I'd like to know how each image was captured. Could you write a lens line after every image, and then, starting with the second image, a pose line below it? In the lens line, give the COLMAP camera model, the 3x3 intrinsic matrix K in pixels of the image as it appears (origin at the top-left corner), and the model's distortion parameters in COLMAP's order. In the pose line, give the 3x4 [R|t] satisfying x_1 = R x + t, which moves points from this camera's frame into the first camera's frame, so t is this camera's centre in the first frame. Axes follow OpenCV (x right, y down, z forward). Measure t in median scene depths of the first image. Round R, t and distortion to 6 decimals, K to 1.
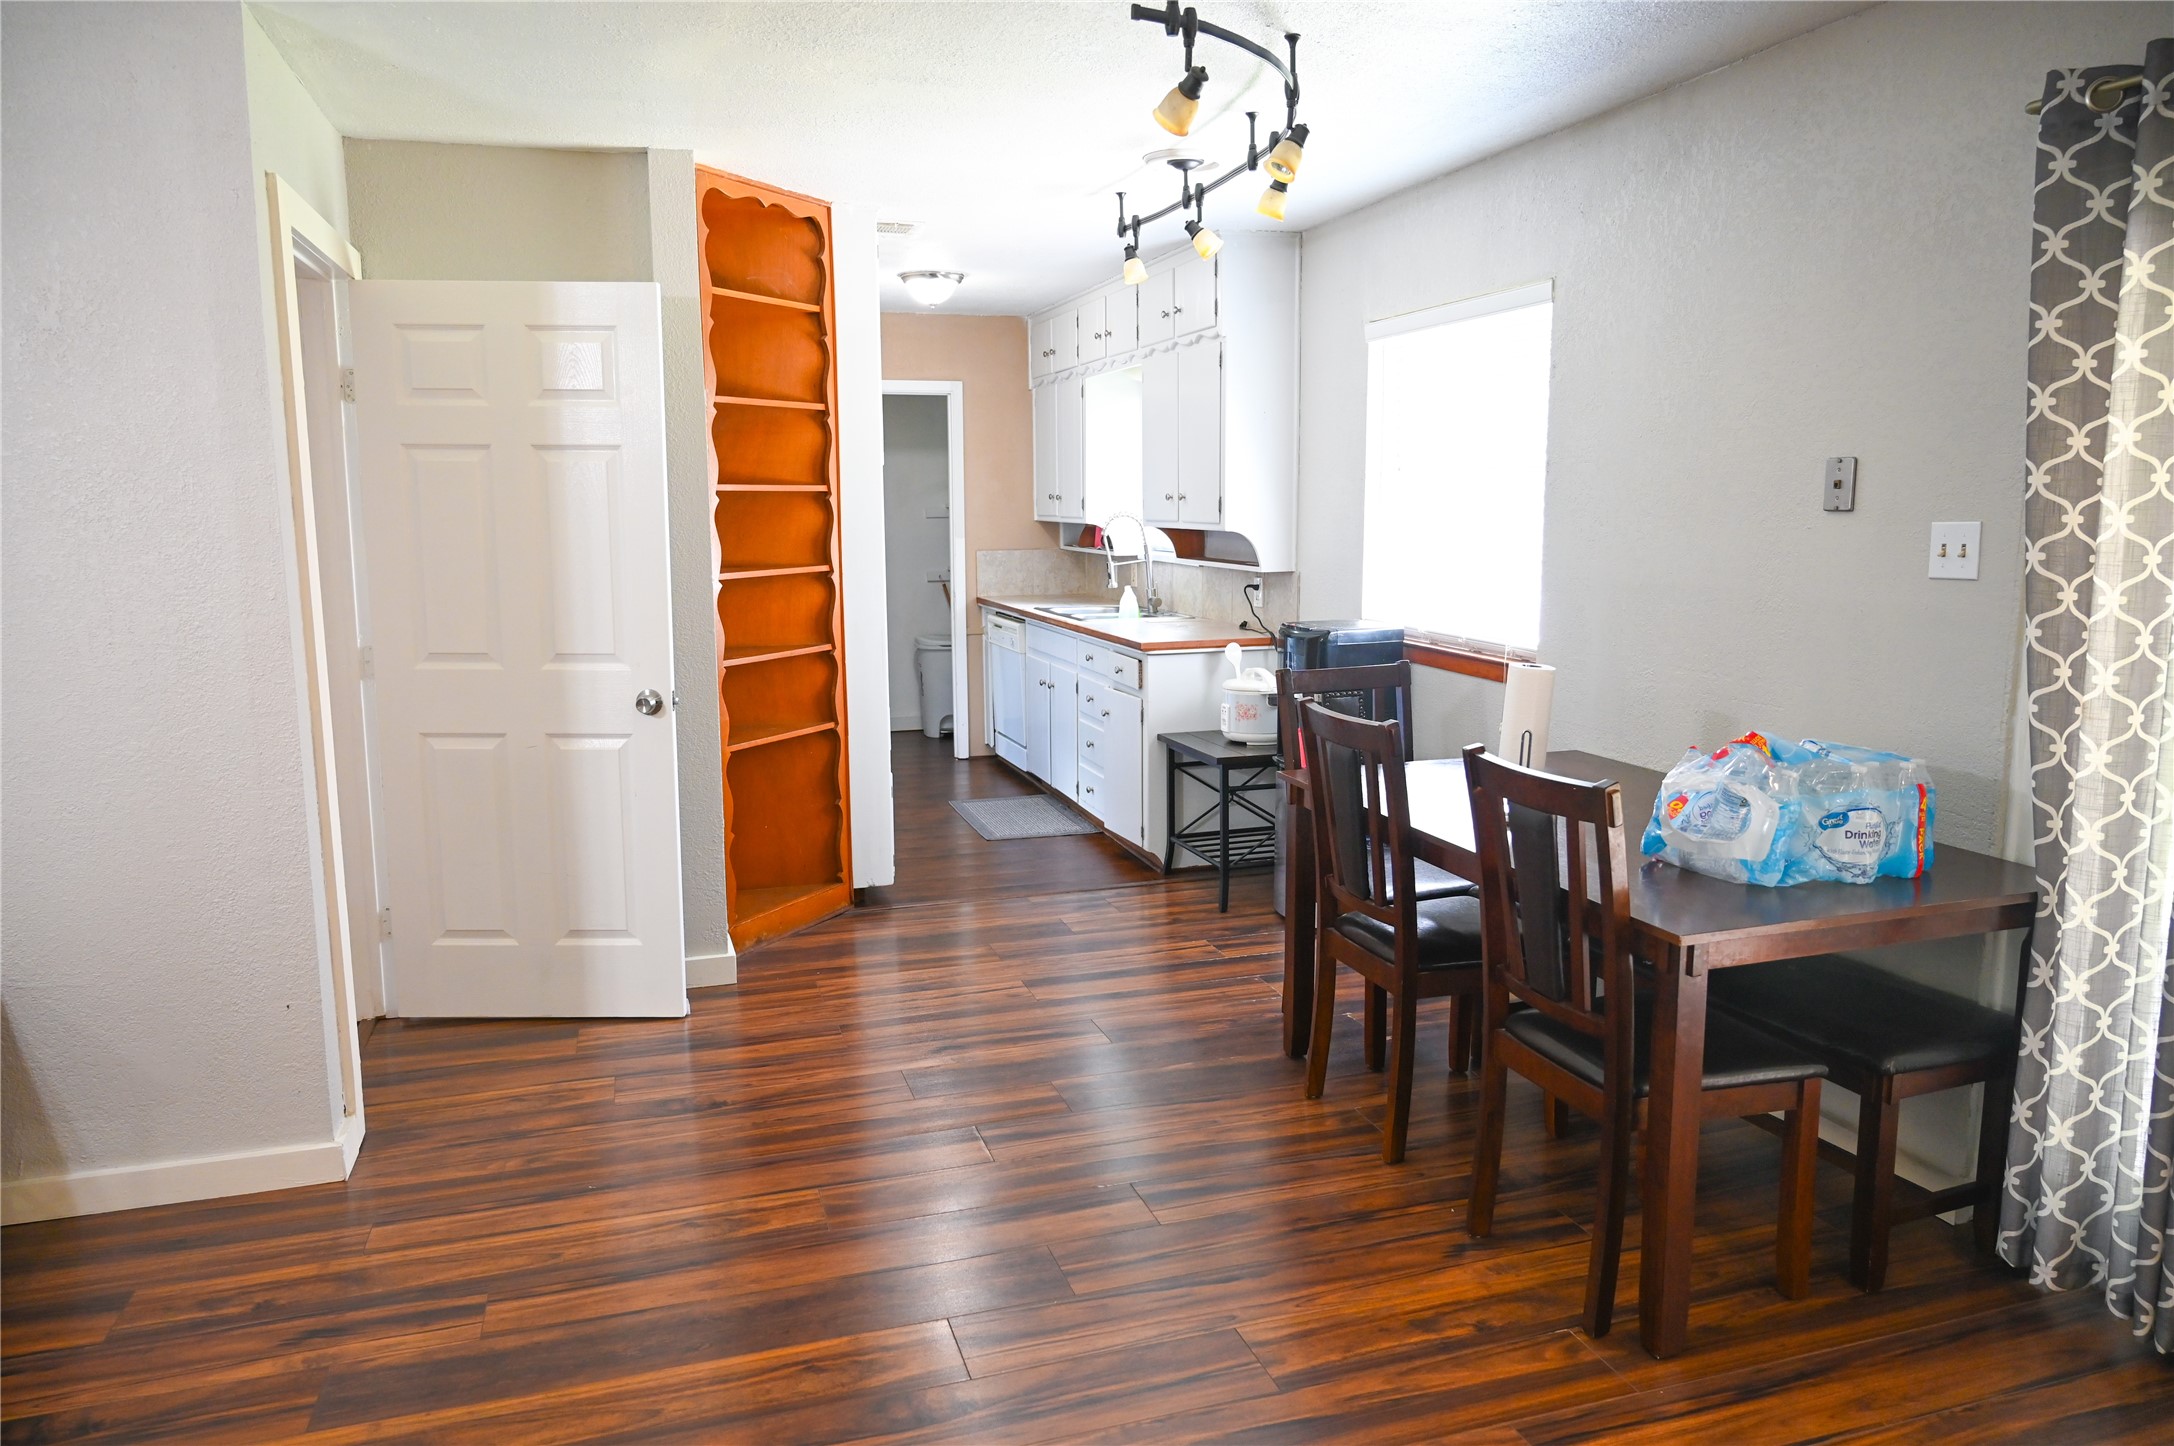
lens RADIAL K [[1446.2, 0, 1087.0], [0, 1446.2, 723.0], [0, 0, 1]] dist [-0.005566, 0.000518]
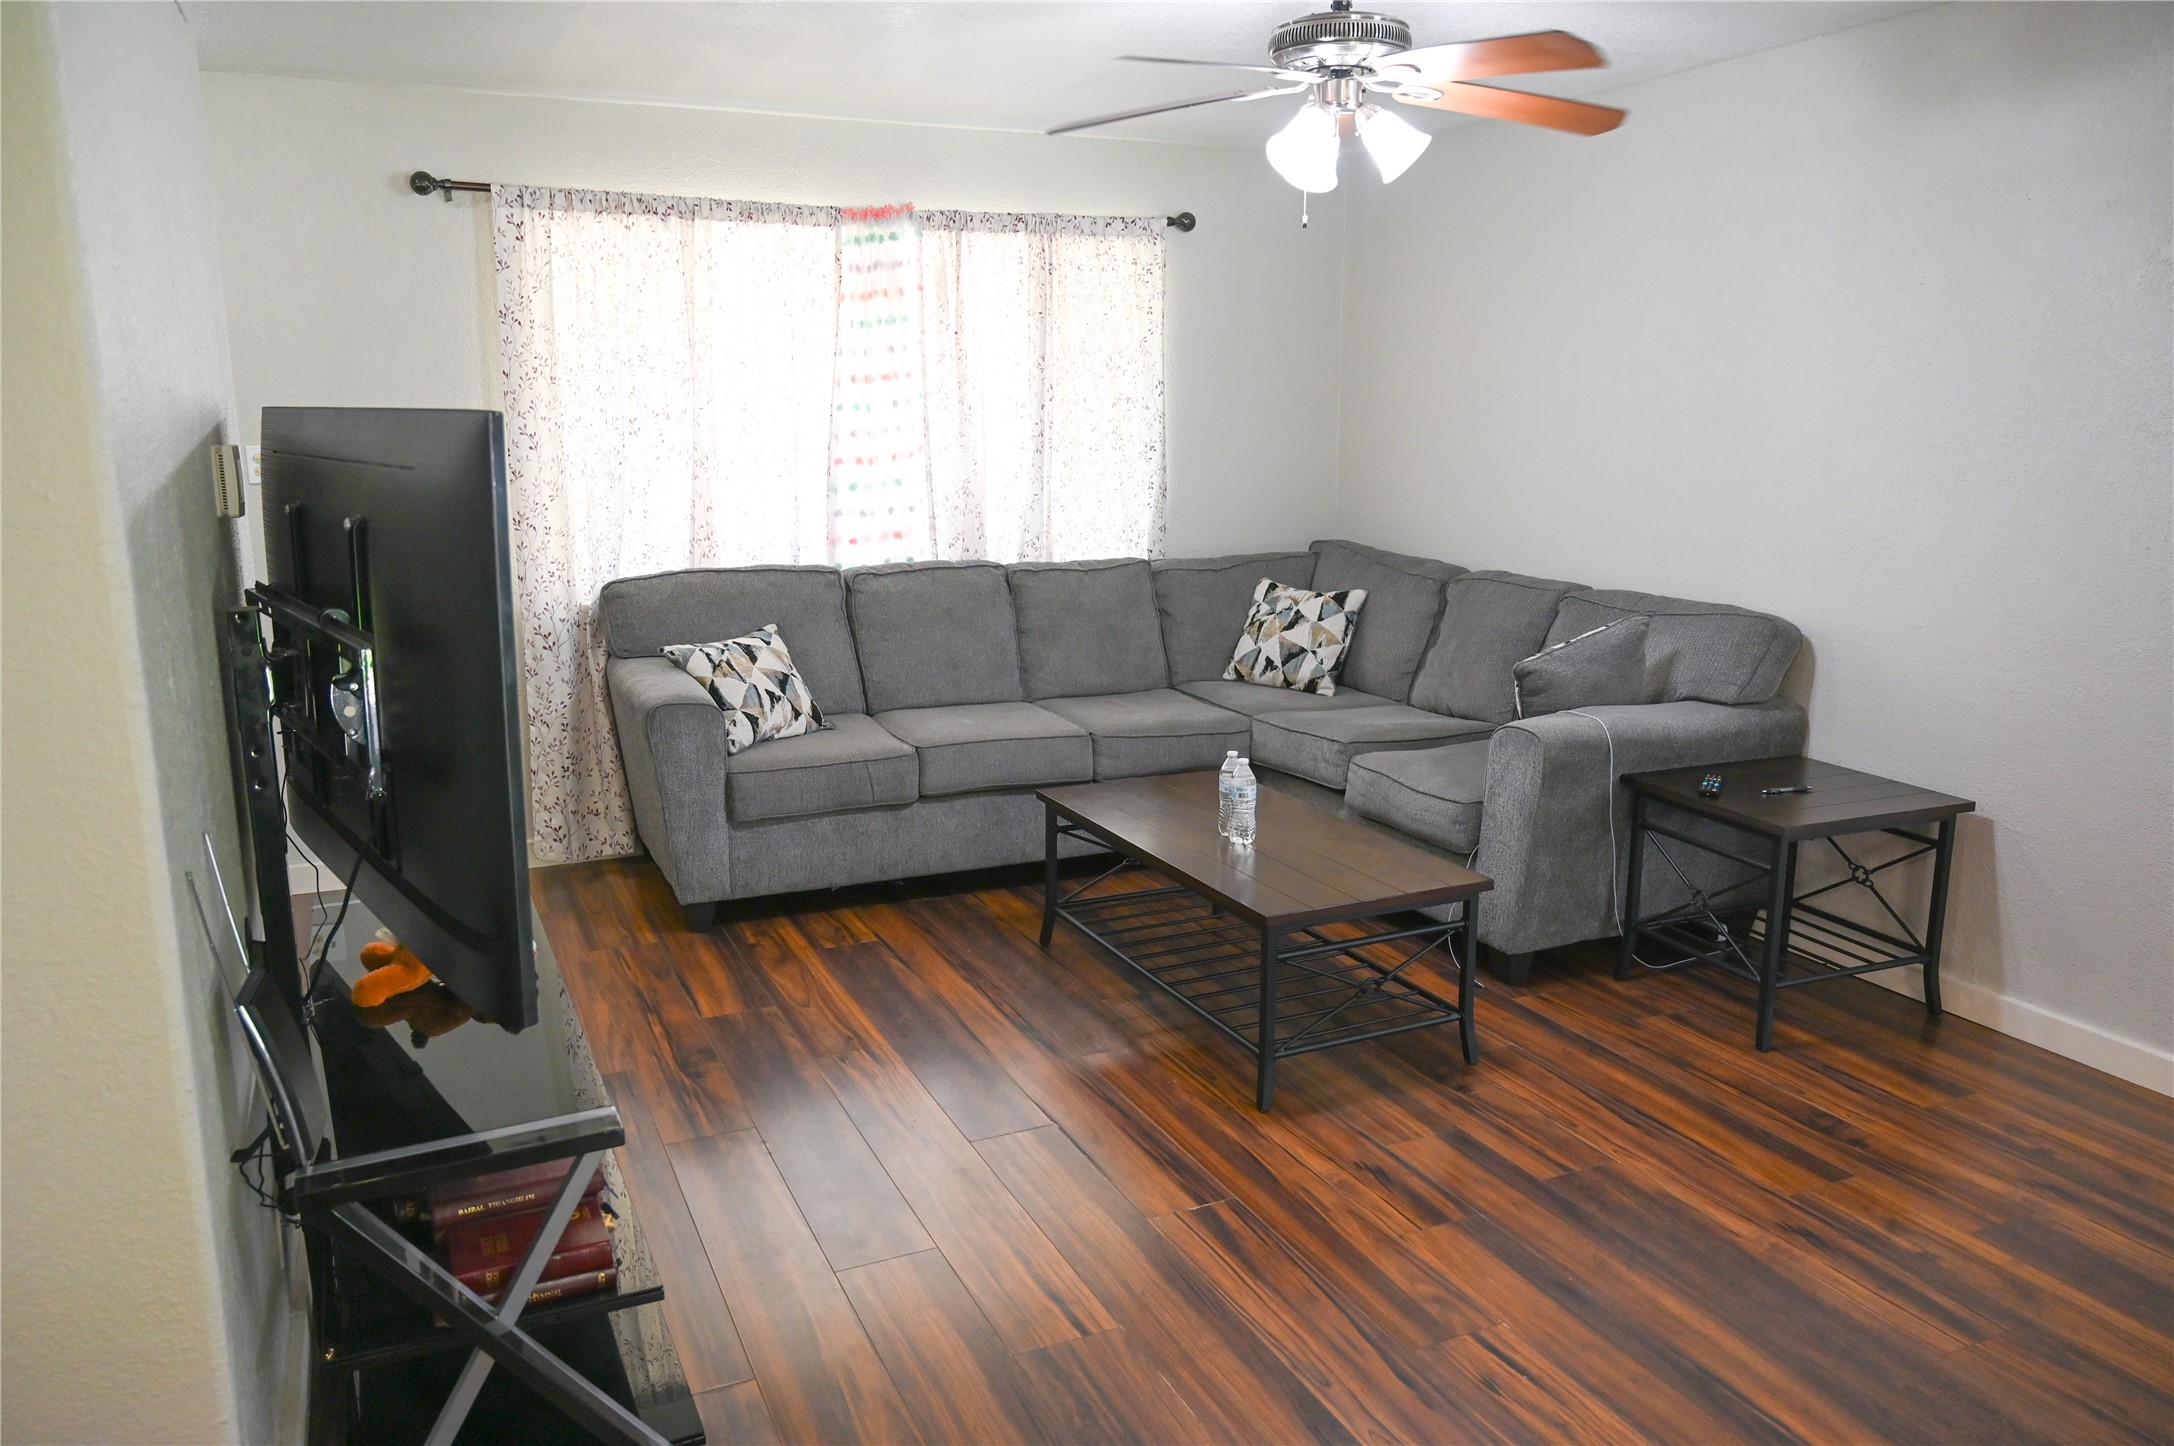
lens RADIAL K [[1544.7, 0, 1089.2], [0, 1544.7, 725.1], [0, 0, 1]] dist [-0.004648, -0.002364]
pose [[0.120823, 0.206243, -0.971013, 0.274021], [-0.154130, 0.970213, 0.186895, -0.014603], [0.980635, 0.127081, 0.149012, 0.040233]]
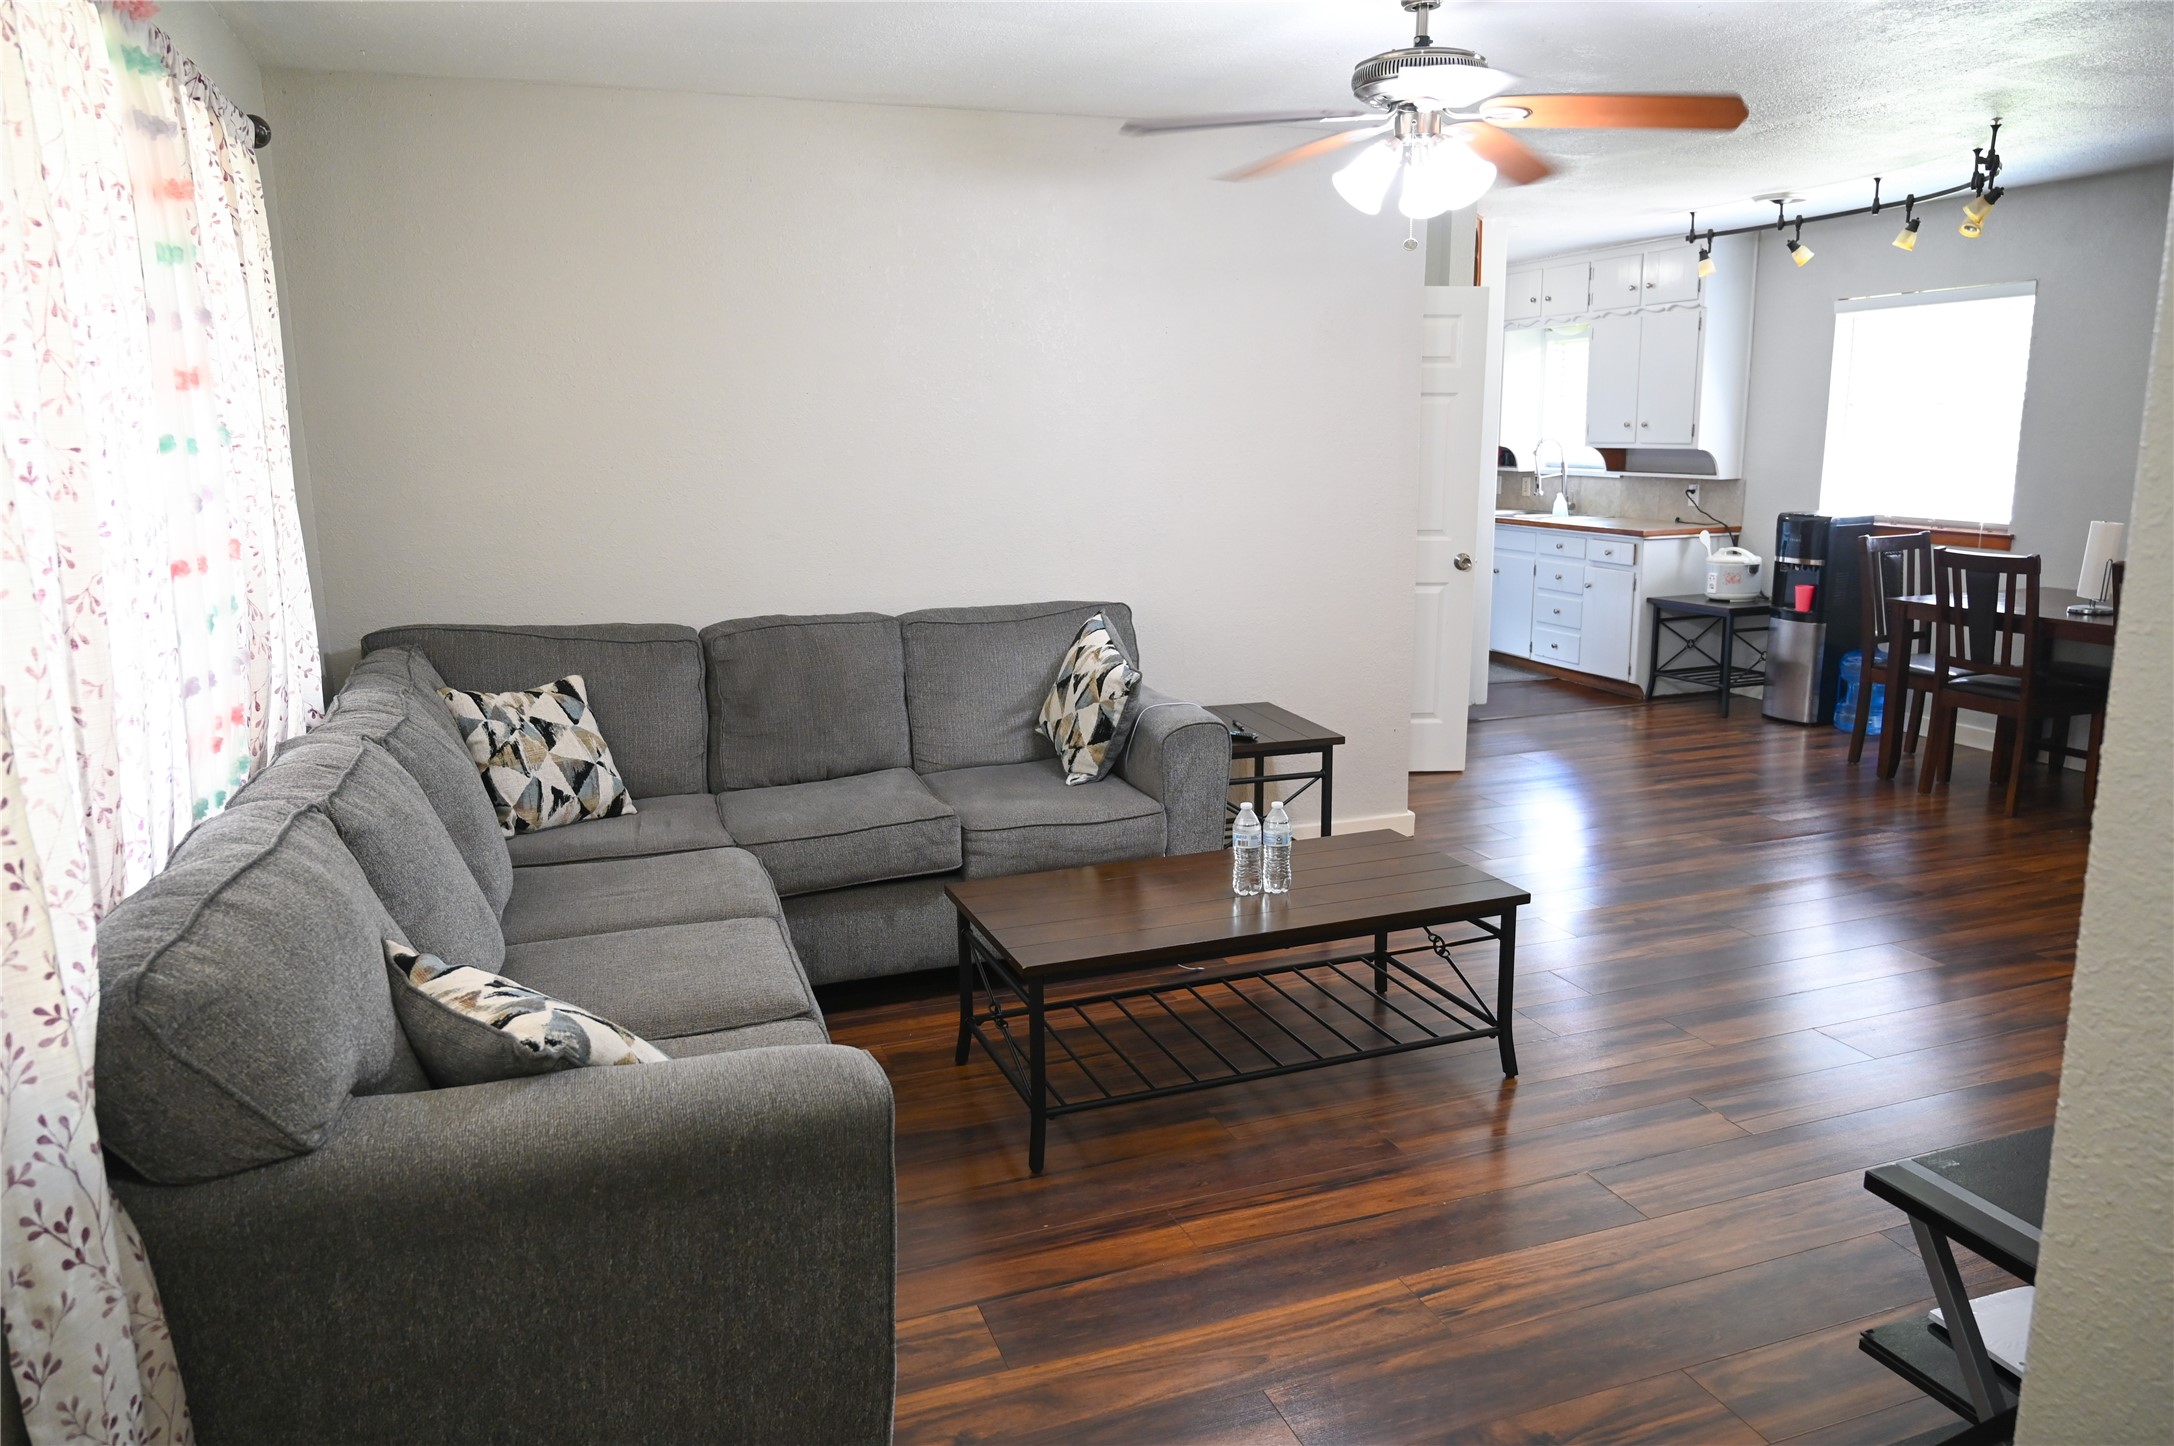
lens RADIAL K [[1487.8, 0, 1096.7], [0, 1487.8, 730.2], [0, 0, 1]] dist [-0.003671, 0.000935]
pose [[0.999067, -0.015059, 0.040488, -0.728239], [0.013110, 0.998762, 0.047985, 0.080124], [-0.041160, -0.047409, 0.998027, -0.546343]]
